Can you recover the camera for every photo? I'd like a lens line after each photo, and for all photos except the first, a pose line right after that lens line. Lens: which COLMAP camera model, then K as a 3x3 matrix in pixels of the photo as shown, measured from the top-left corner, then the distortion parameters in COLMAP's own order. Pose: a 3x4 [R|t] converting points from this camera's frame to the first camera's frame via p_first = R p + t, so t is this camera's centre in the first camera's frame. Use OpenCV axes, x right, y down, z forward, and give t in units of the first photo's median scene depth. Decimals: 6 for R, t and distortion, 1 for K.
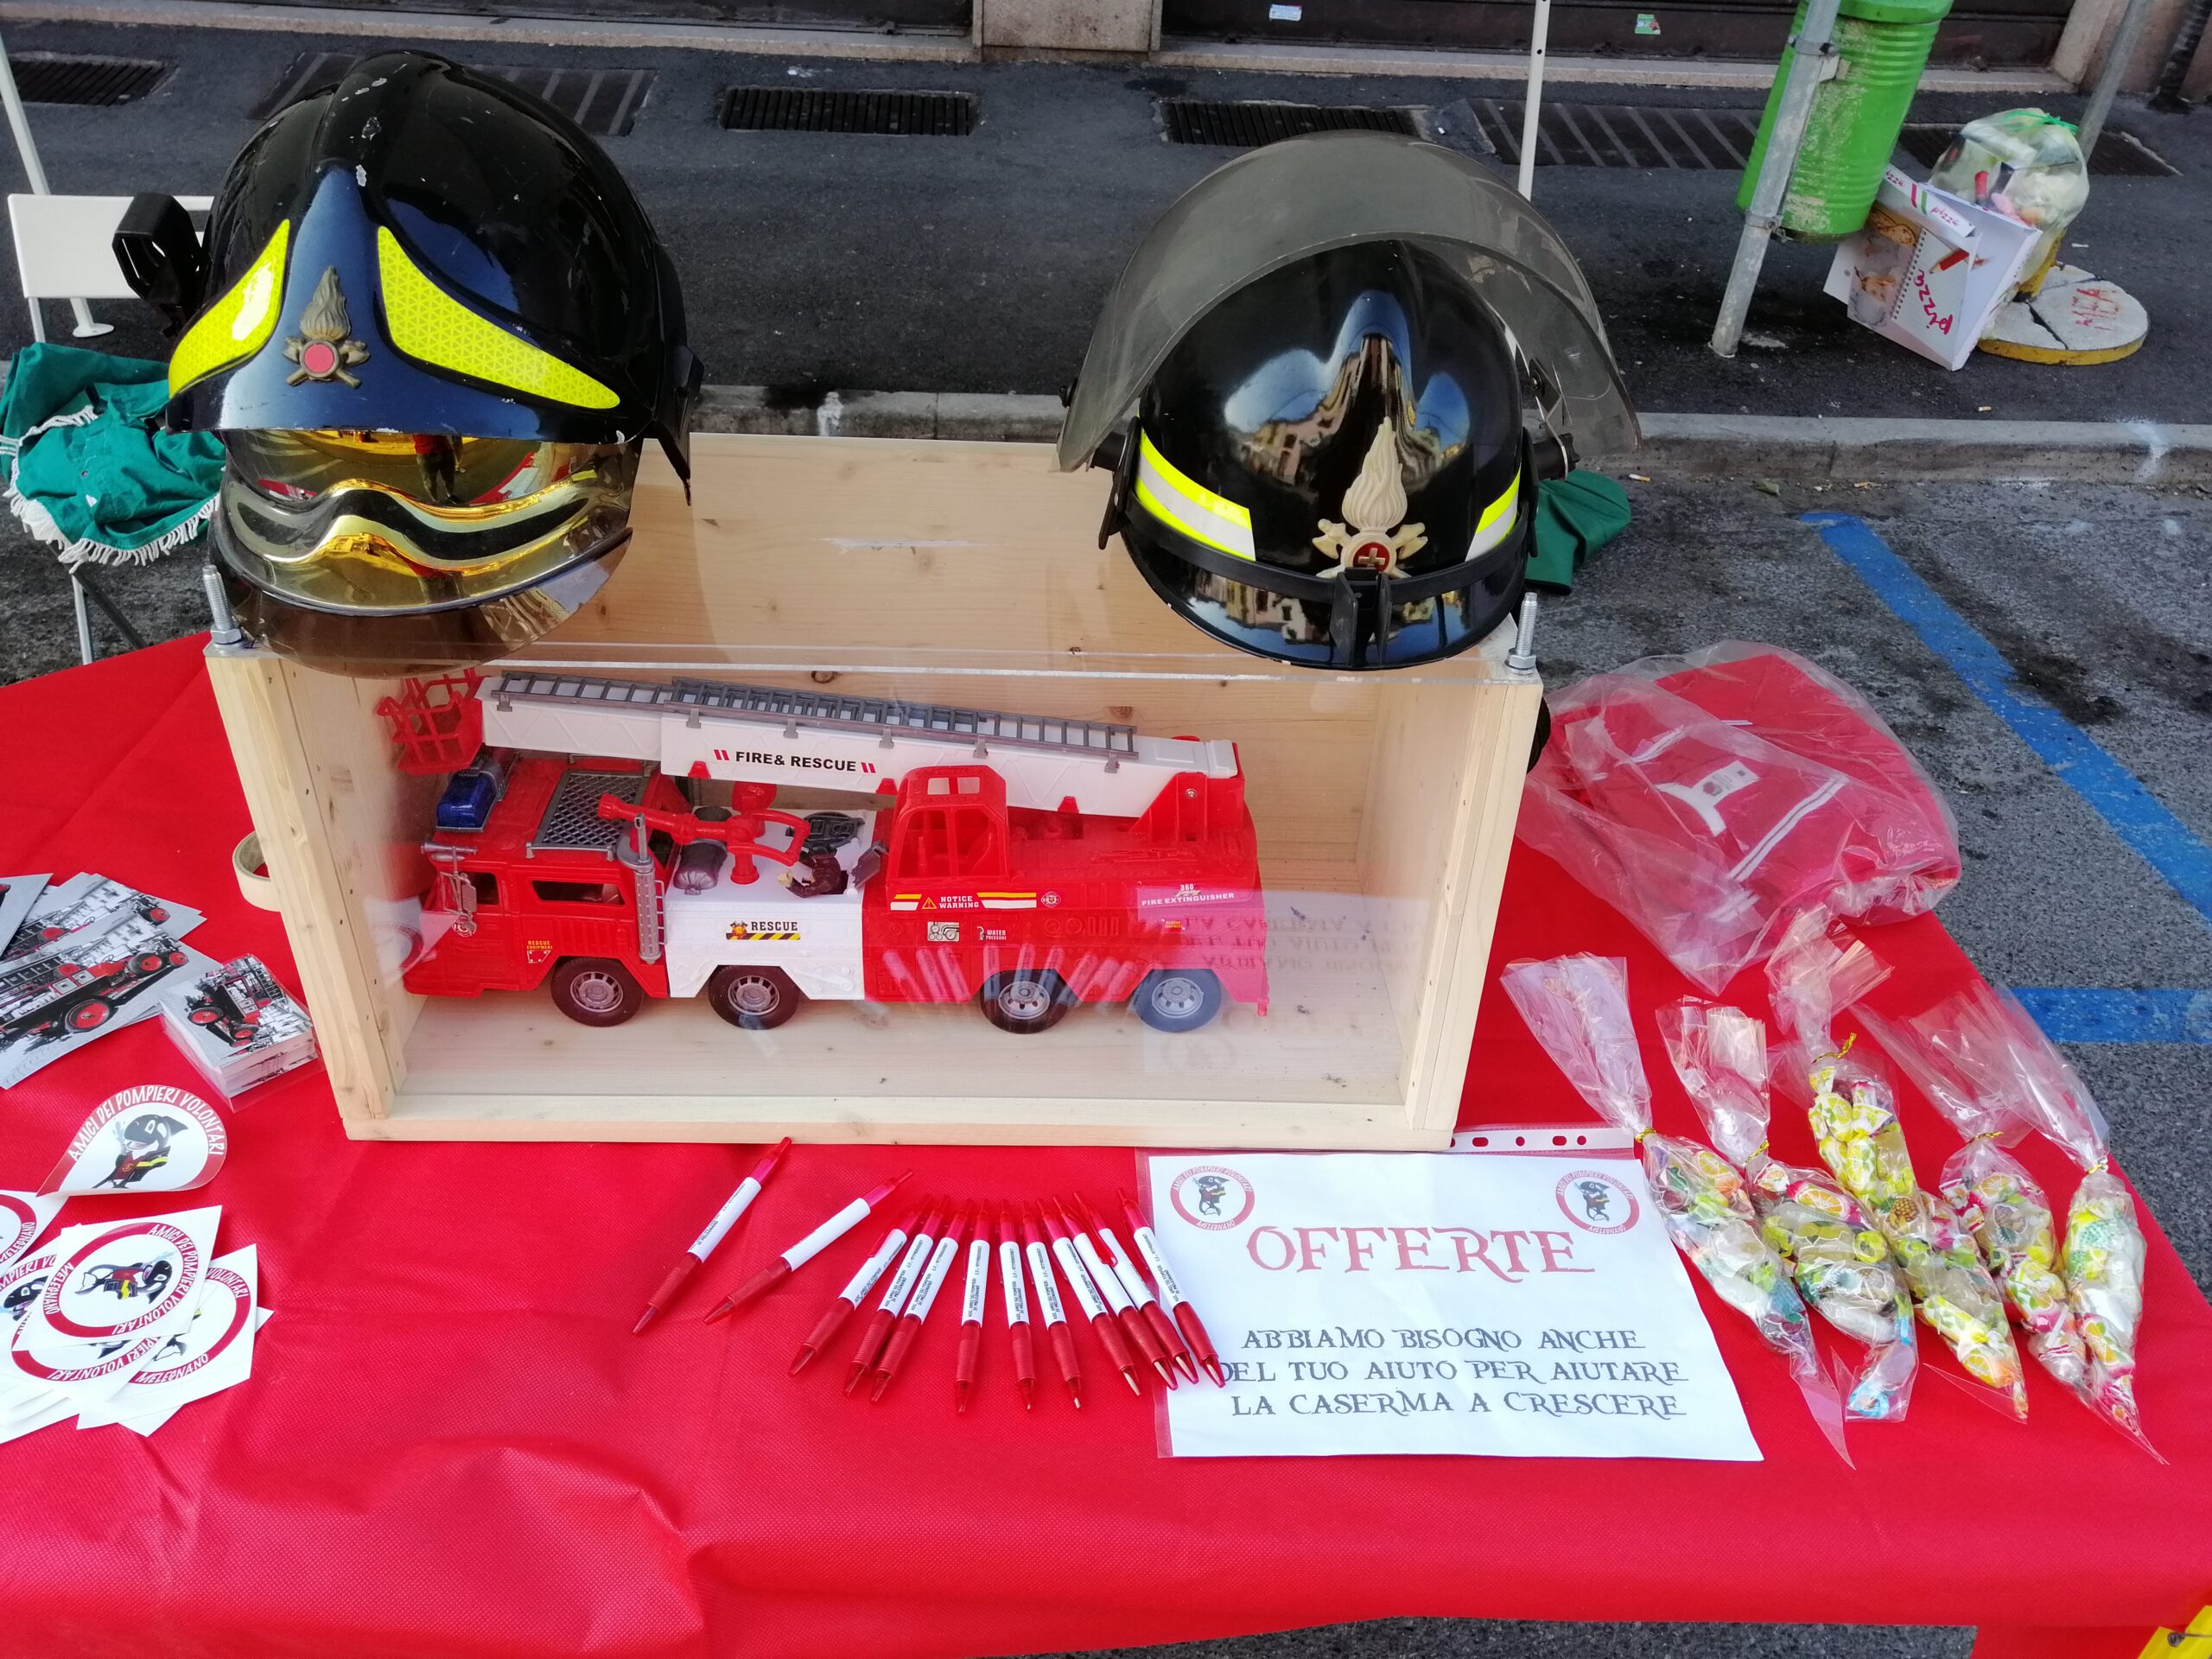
lens RADIAL K [[1721.7, 0, 1096.7], [0, 1721.7, 829.7], [0, 0, 1]] dist [0.033841, -0.008246]
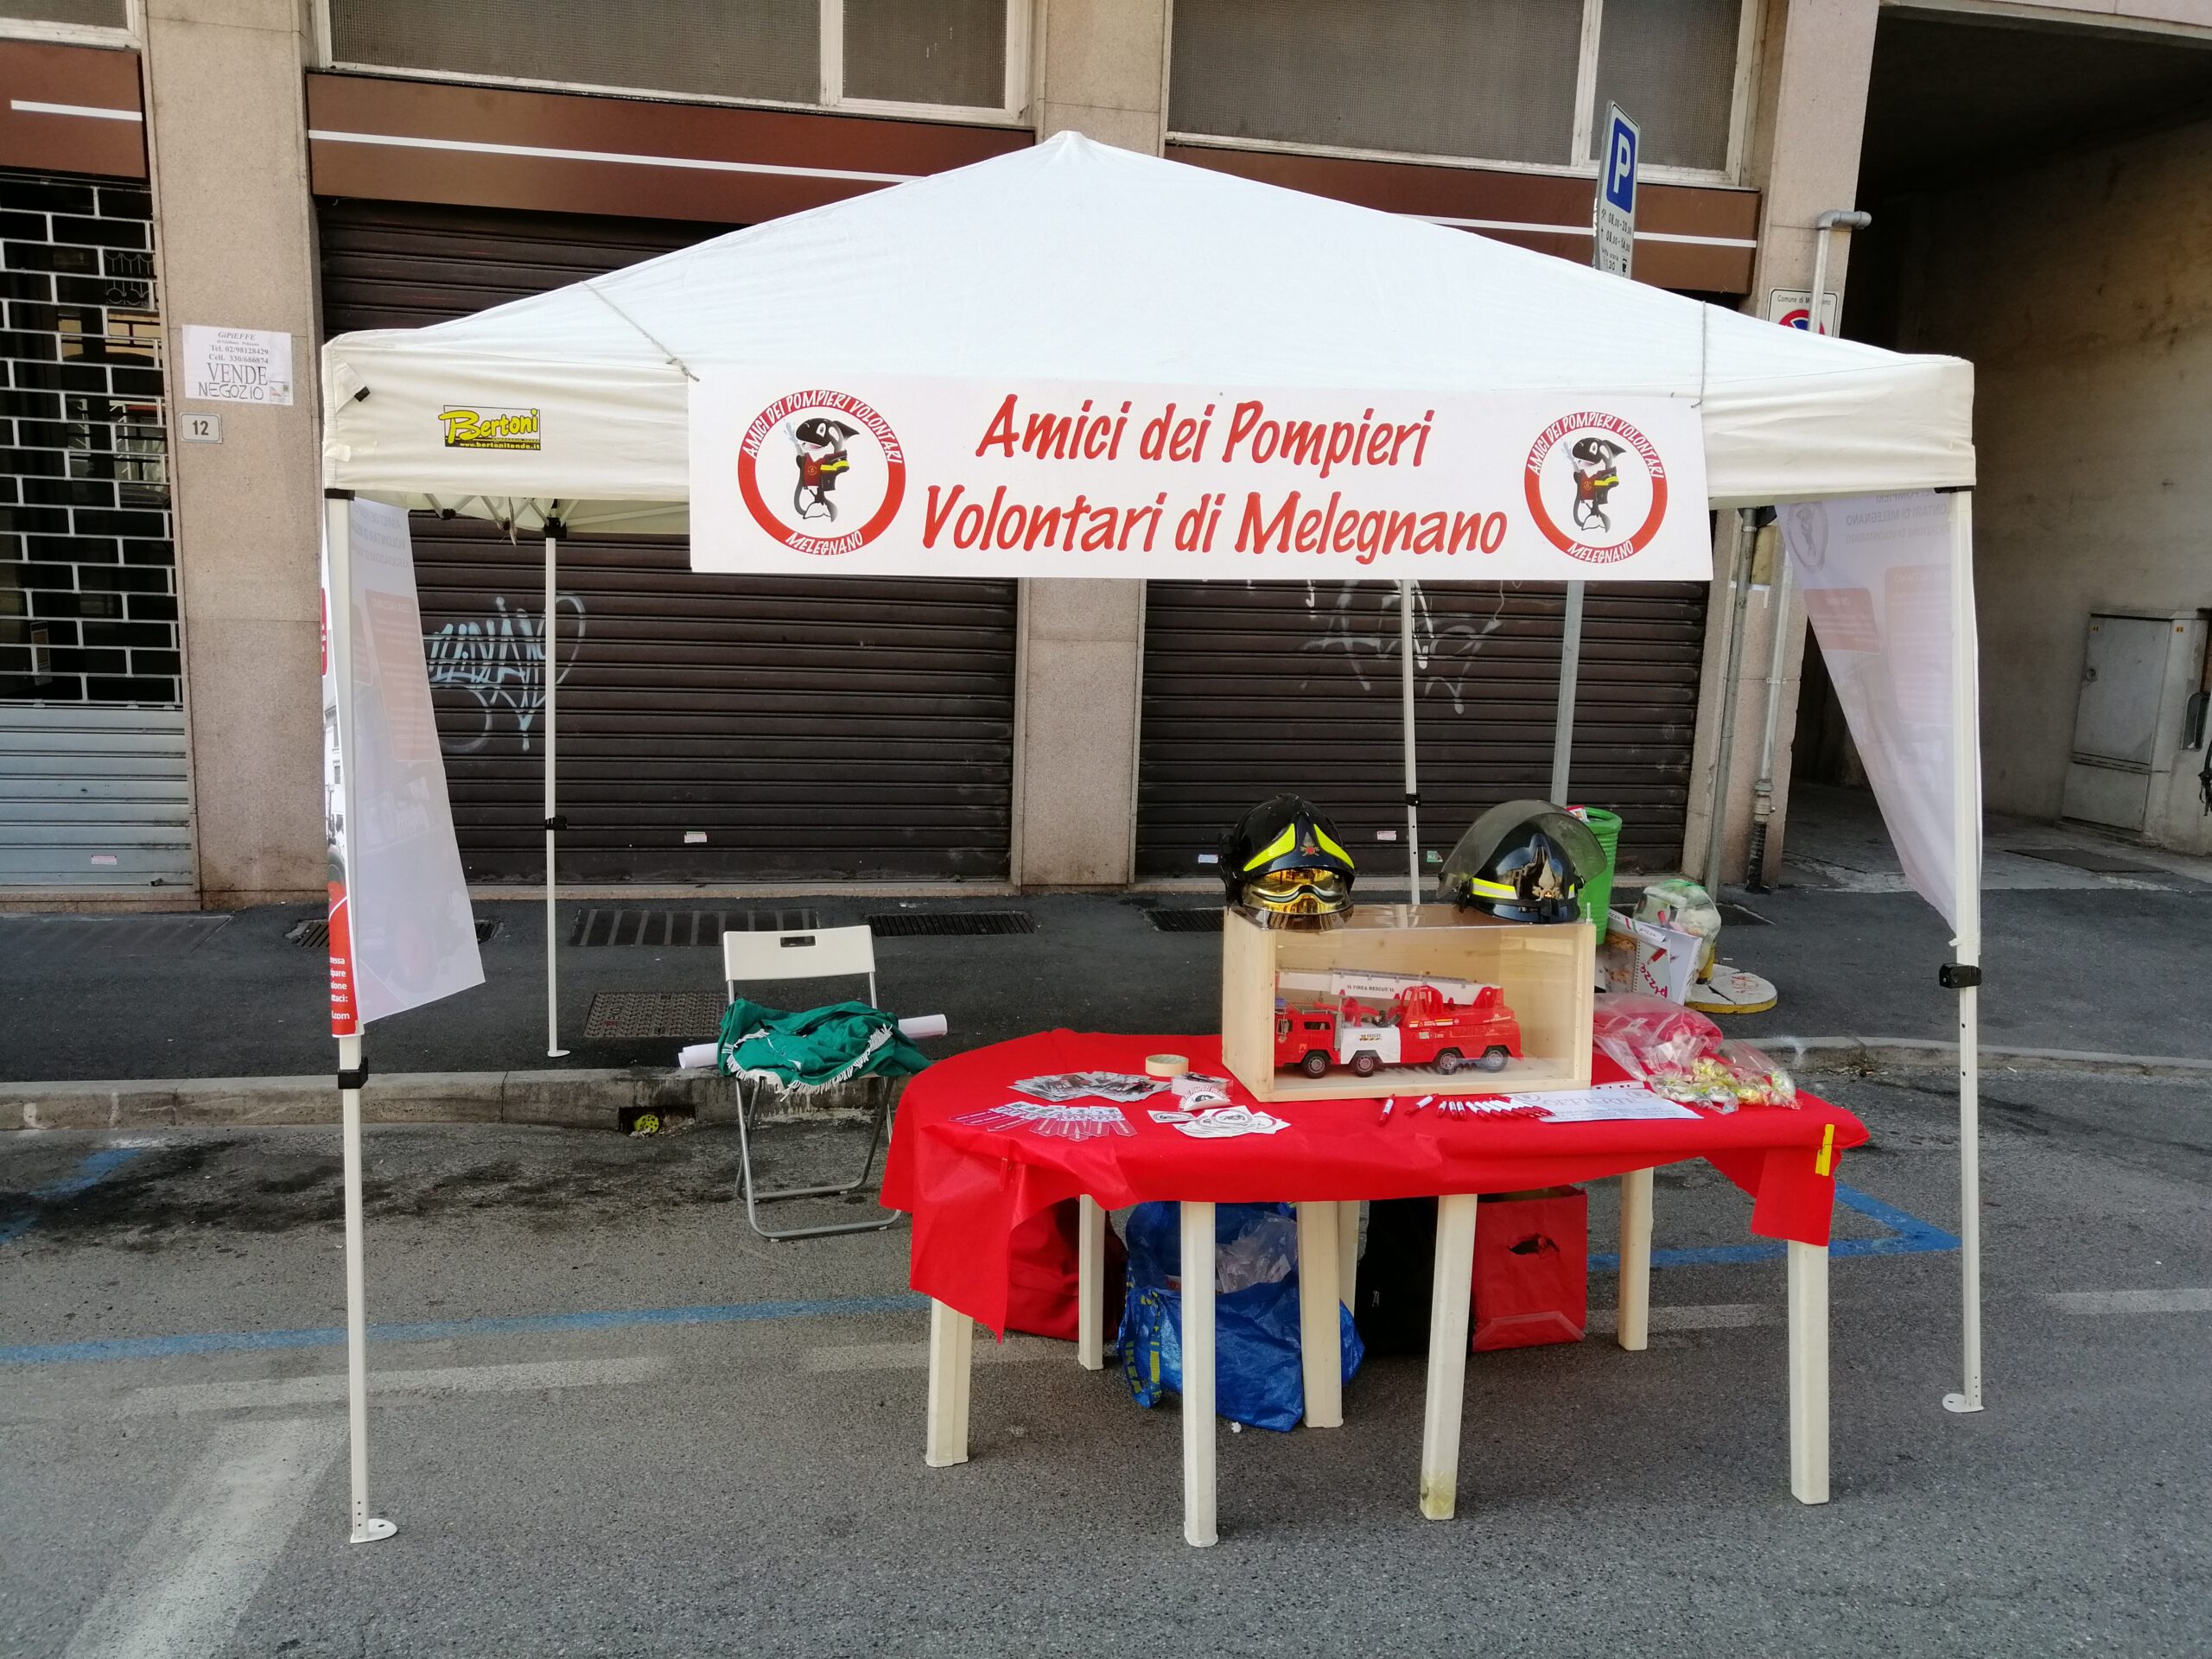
lens RADIAL K [[1721.7, 0, 1107.1], [0, 1721.7, 828.7], [0, 0, 1]] dist [0.033841, -0.008246]
pose [[0.988647, -0.041303, 0.144466, -0.284822], [0.104324, 0.880636, -0.462165, 0.290301], [-0.108133, 0.471990, 0.874947, -0.489198]]
